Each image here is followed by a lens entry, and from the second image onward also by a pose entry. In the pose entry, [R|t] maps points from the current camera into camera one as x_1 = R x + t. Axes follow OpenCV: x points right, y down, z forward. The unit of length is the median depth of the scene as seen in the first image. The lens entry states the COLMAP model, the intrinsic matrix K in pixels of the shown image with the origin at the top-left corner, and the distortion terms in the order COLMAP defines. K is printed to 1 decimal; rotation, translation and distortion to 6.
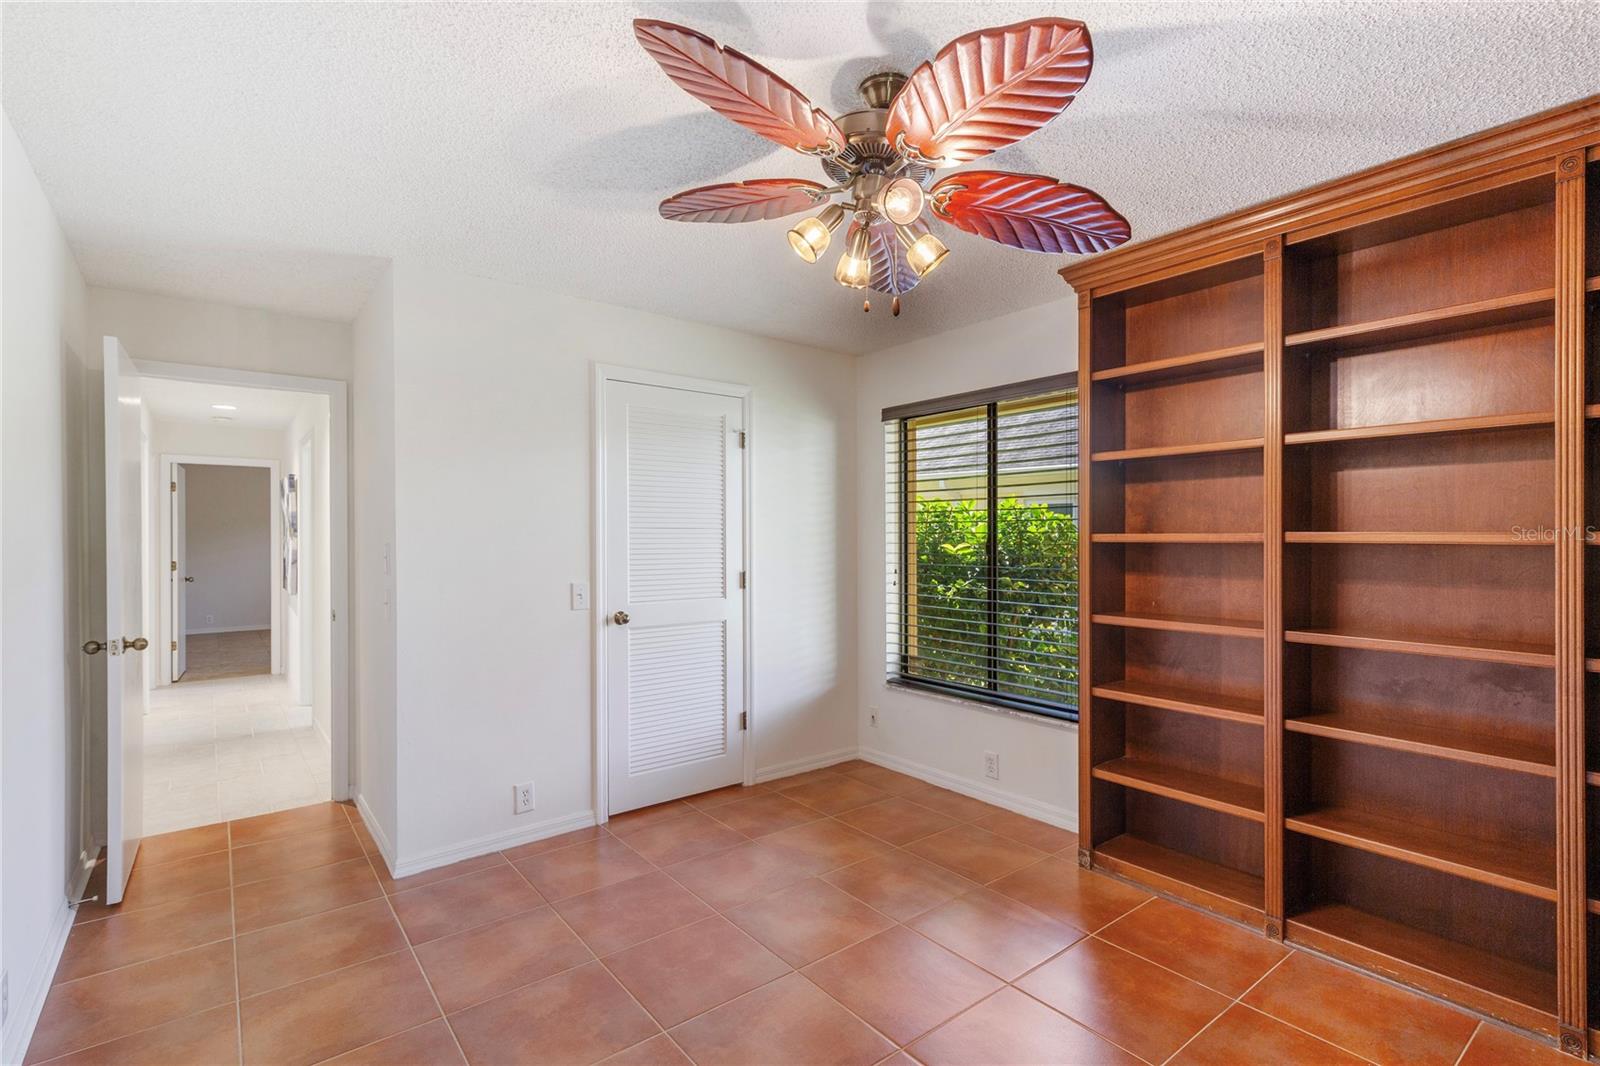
lens RADIAL K [[733.2, 0, 801.2], [0, 733.2, 541.6], [0, 0, 1]] dist [0.010881, -0.002324]
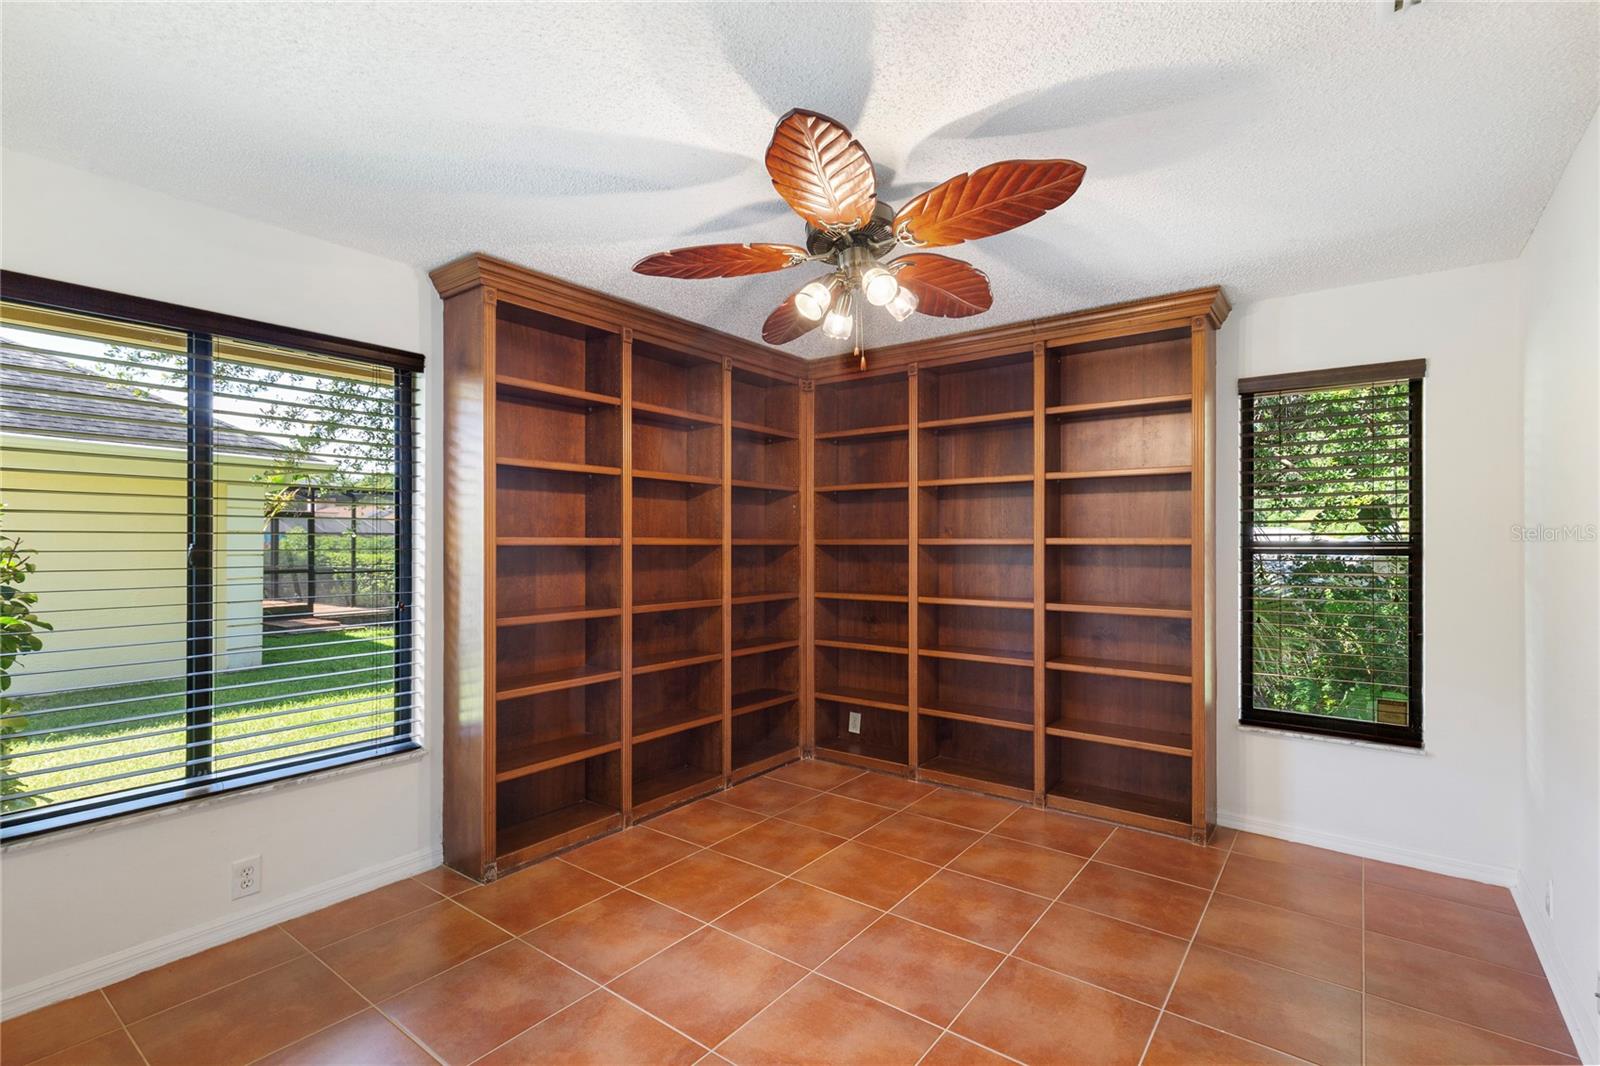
lens RADIAL K [[733.2, 0, 799.5], [0, 733.2, 535.2], [0, 0, 1]] dist [0.010881, -0.002324]
pose [[-0.233689, -0.001615, 0.972310, -0.587414], [0.000558, 0.999998, 0.001796, -0.015568], [-0.972311, 0.000963, -0.233687, 0.741353]]
